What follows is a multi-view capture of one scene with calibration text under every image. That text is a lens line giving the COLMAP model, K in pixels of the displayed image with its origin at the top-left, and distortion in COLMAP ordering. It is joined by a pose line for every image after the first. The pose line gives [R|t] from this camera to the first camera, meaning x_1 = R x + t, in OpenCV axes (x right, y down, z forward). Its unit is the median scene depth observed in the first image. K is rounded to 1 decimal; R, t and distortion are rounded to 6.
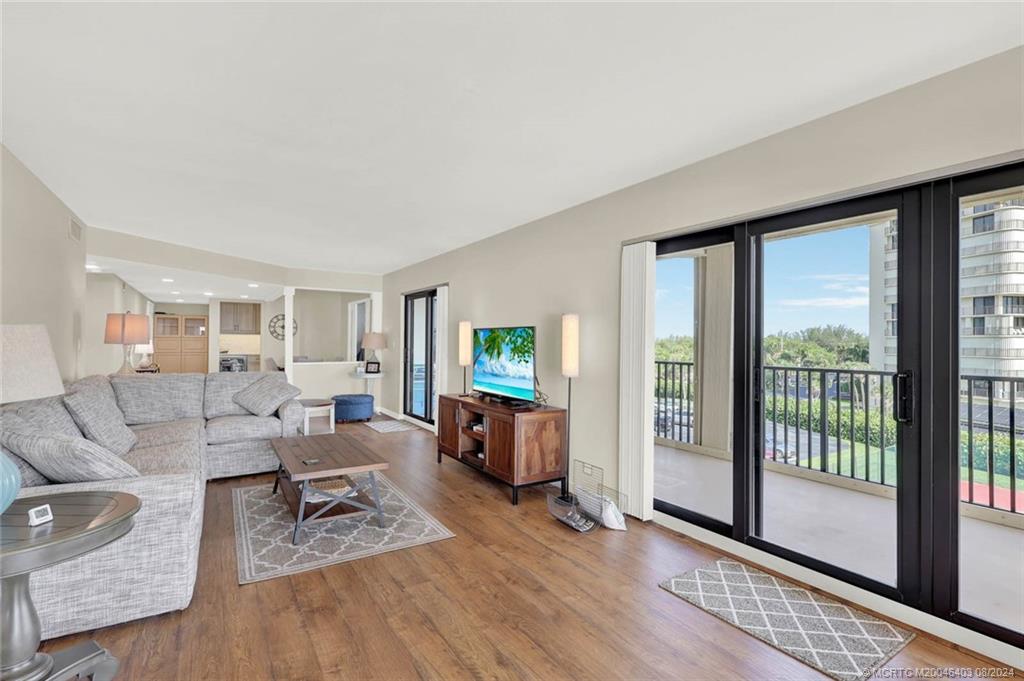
lens RADIAL K [[481.0, 0, 516.0], [0, 481.0, 332.6], [0, 0, 1]] dist [-0.003859, 0.000670]
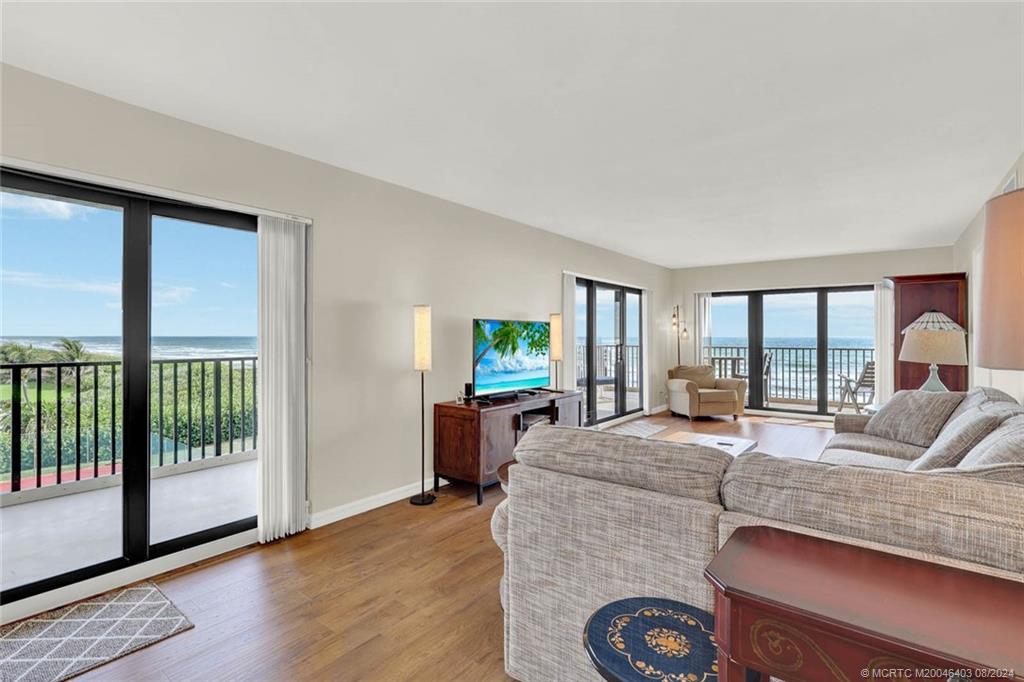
lens RADIAL K [[481.0, 0, 509.5], [0, 481.0, 337.3], [0, 0, 1]] dist [-0.003859, 0.000670]
pose [[-0.325286, -0.012222, 0.945537, -0.970475], [-0.021600, 0.999752, 0.005492, 0.016345], [-0.945369, -0.018637, -0.325469, 1.363411]]
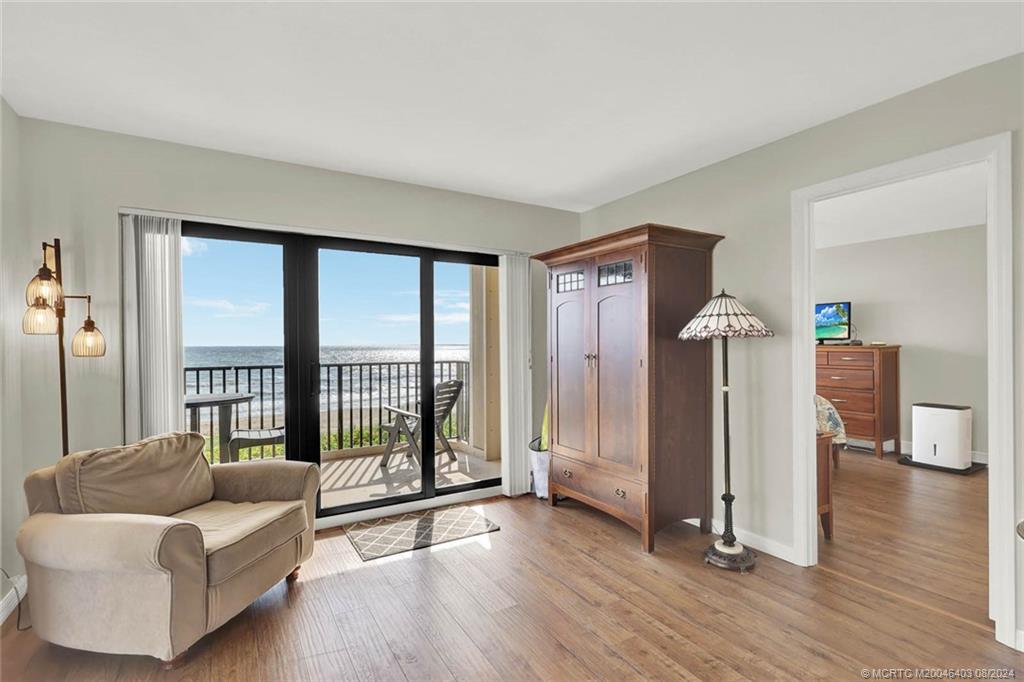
lens RADIAL K [[481.0, 0, 513.1], [0, 481.0, 342.3], [0, 0, 1]] dist [-0.003859, 0.000670]
pose [[-0.999597, -0.001236, 0.028369, 0.035000], [-0.001922, 0.999706, -0.024166, 0.016743], [-0.028330, -0.024211, -0.999305, 0.679212]]
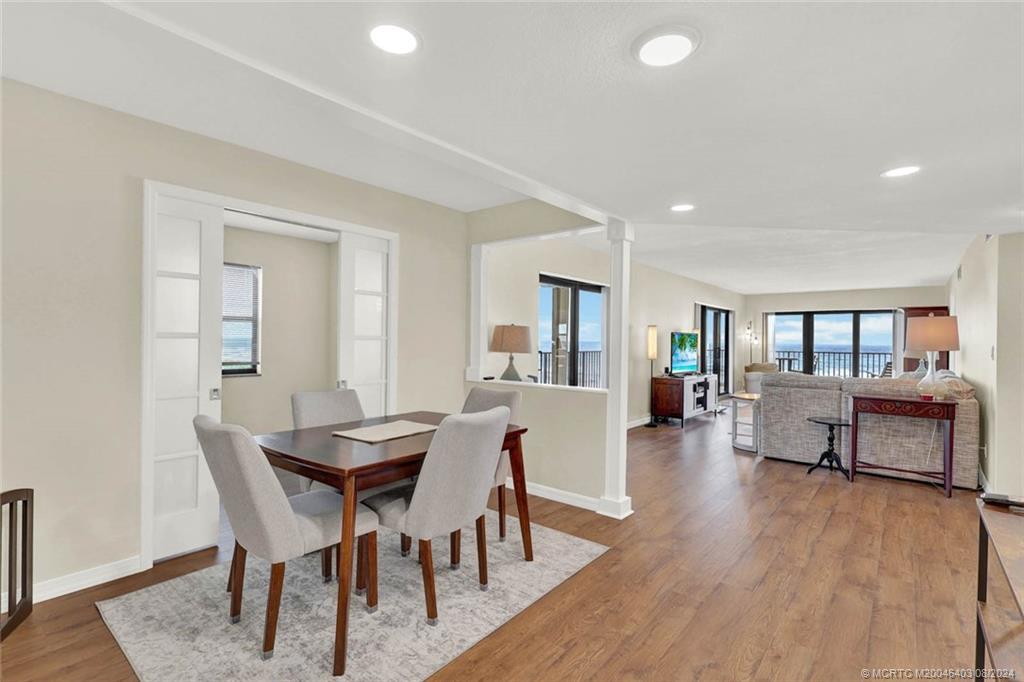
lens RADIAL K [[481.0, 0, 506.6], [0, 481.0, 338.7], [0, 0, 1]] dist [-0.003859, 0.000670]
pose [[-0.292306, -0.012551, 0.956242, -1.544592], [-0.035221, 0.999377, 0.002351, 0.027229], [-0.955676, -0.032992, -0.292566, 2.182492]]
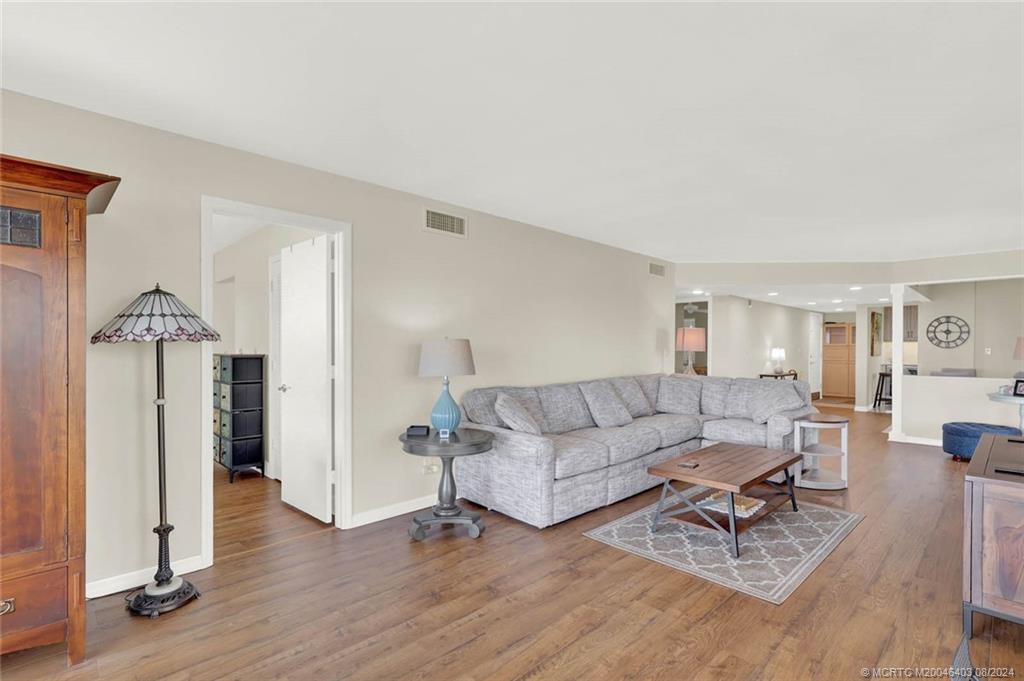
lens RADIAL K [[481.0, 0, 514.7], [0, 481.0, 347.3], [0, 0, 1]] dist [-0.003859, 0.000670]
pose [[0.200324, -0.004518, -0.979719, 0.378128], [0.016444, 0.999864, -0.001249, 0.008217], [0.979592, -0.015861, 0.200371, 0.317473]]
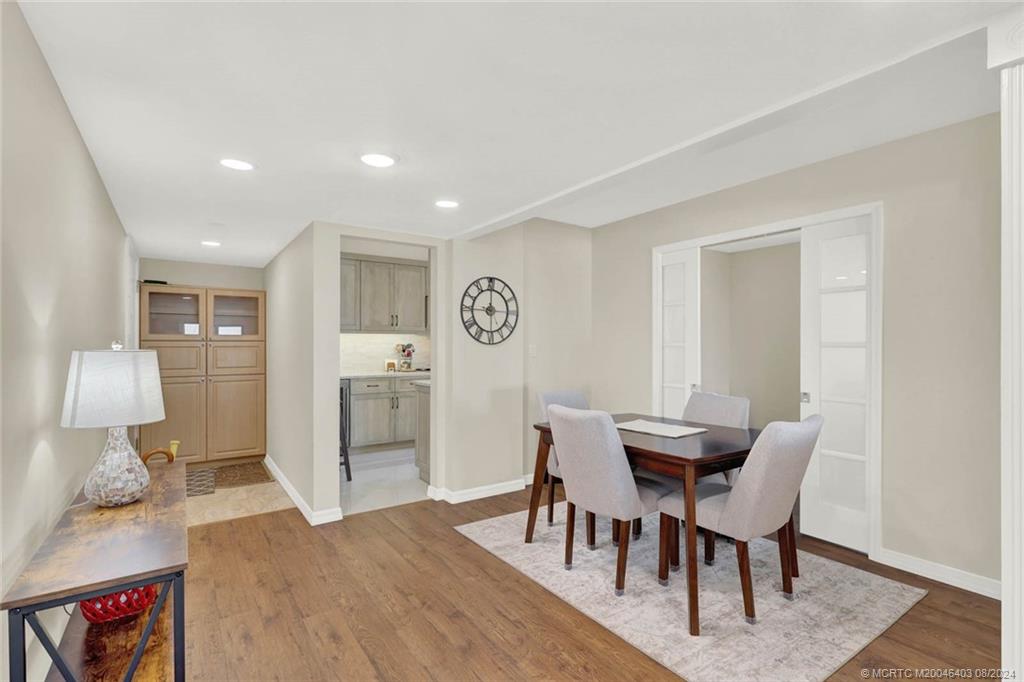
lens RADIAL K [[481.0, 0, 521.1], [0, 481.0, 350.1], [0, 0, 1]] dist [-0.003859, 0.000670]
pose [[0.999594, -0.007977, 0.027335, -1.145885], [0.007048, 0.999399, 0.033946, 0.017252], [-0.027590, -0.033739, 0.999050, 1.508592]]
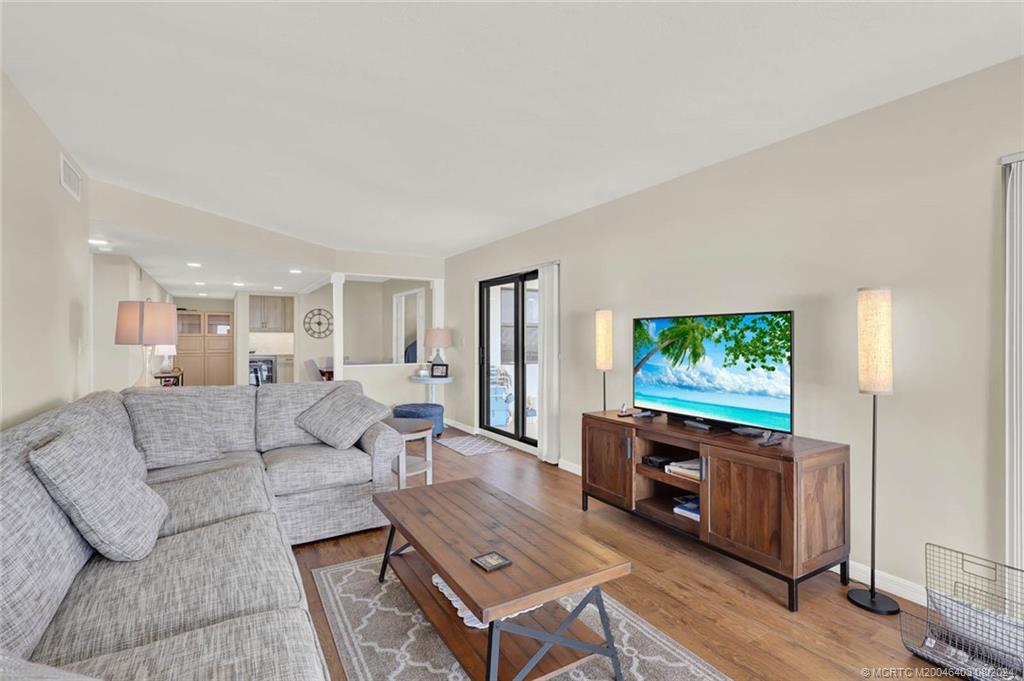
lens RADIAL K [[481.0, 0, 508.9], [0, 481.0, 333.3], [0, 0, 1]] dist [-0.003859, 0.000670]
pose [[0.999526, -0.008033, -0.029734, -0.281976], [0.008263, 0.999937, 0.007641, 0.006606], [0.029671, -0.007883, 0.999529, 0.340534]]
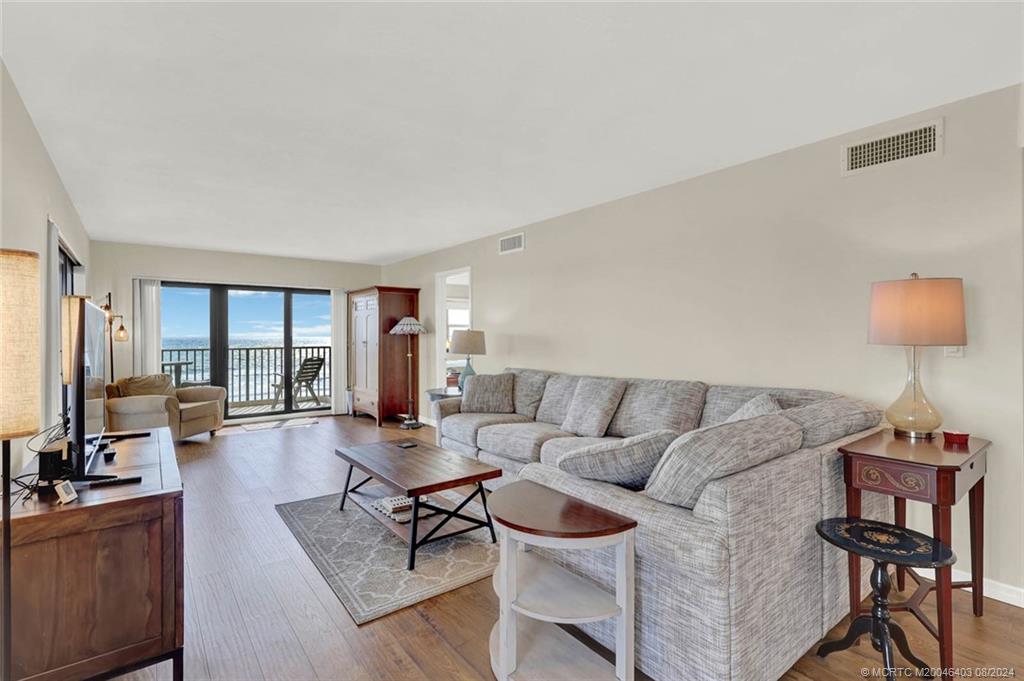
lens RADIAL K [[481.0, 0, 520.5], [0, 481.0, 329.7], [0, 0, 1]] dist [-0.003859, 0.000670]
pose [[-0.994973, -0.006300, -0.099946, -0.416355], [-0.003177, 0.999503, -0.031374, 0.027173], [0.100094, -0.030899, -0.994498, 1.557977]]
